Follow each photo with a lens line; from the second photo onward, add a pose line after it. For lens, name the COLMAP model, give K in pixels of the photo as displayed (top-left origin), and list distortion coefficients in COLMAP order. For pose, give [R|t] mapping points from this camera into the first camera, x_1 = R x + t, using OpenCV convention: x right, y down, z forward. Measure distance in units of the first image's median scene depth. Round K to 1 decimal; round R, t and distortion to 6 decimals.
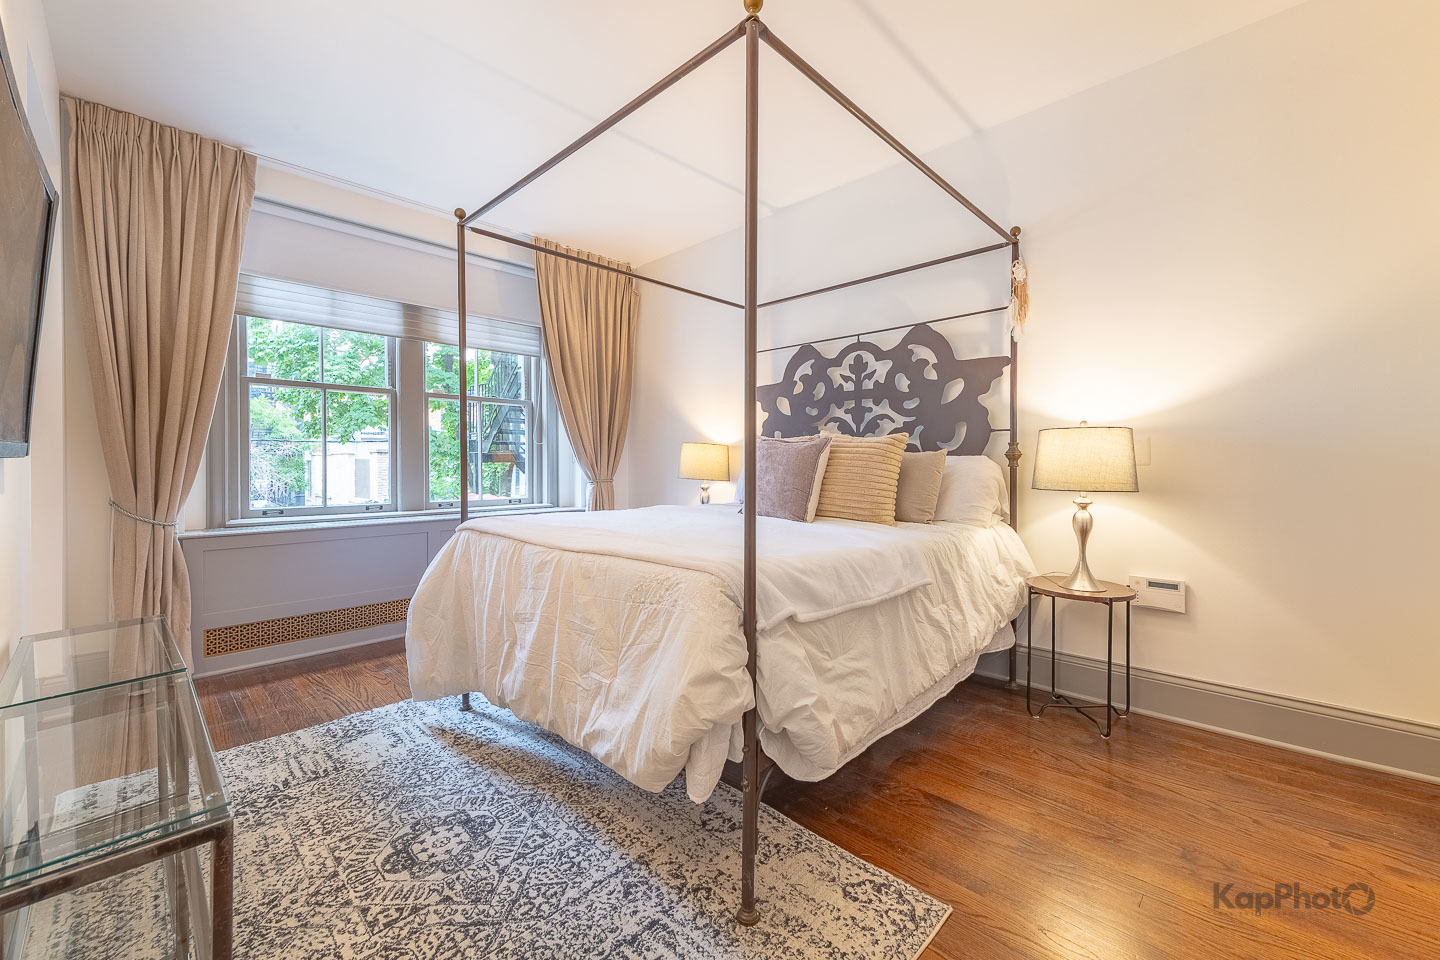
lens RADIAL K [[576.8, 0, 702.2], [0, 576.8, 466.3], [0, 0, 1]] dist [0.010859, 0.000445]
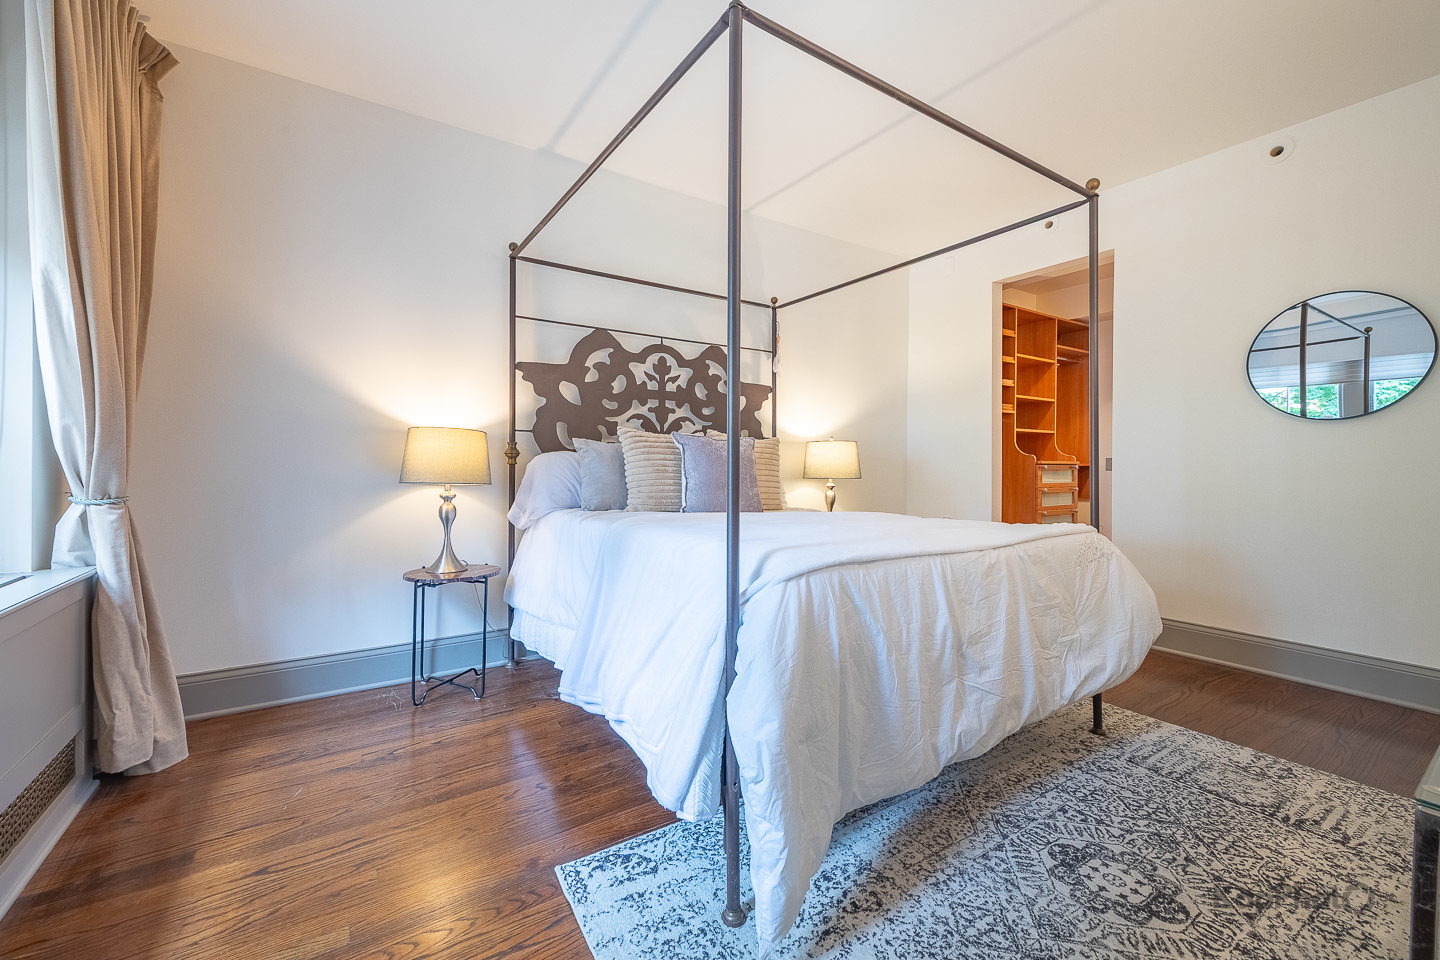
lens RADIAL K [[576.8, 0, 702.2], [0, 576.8, 466.3], [0, 0, 1]] dist [0.010859, 0.000445]
pose [[0.213851, -0.007367, 0.976838, -0.797182], [-0.001652, 0.999967, 0.007903, -0.004967], [-0.976865, -0.003304, 0.213832, 0.775536]]
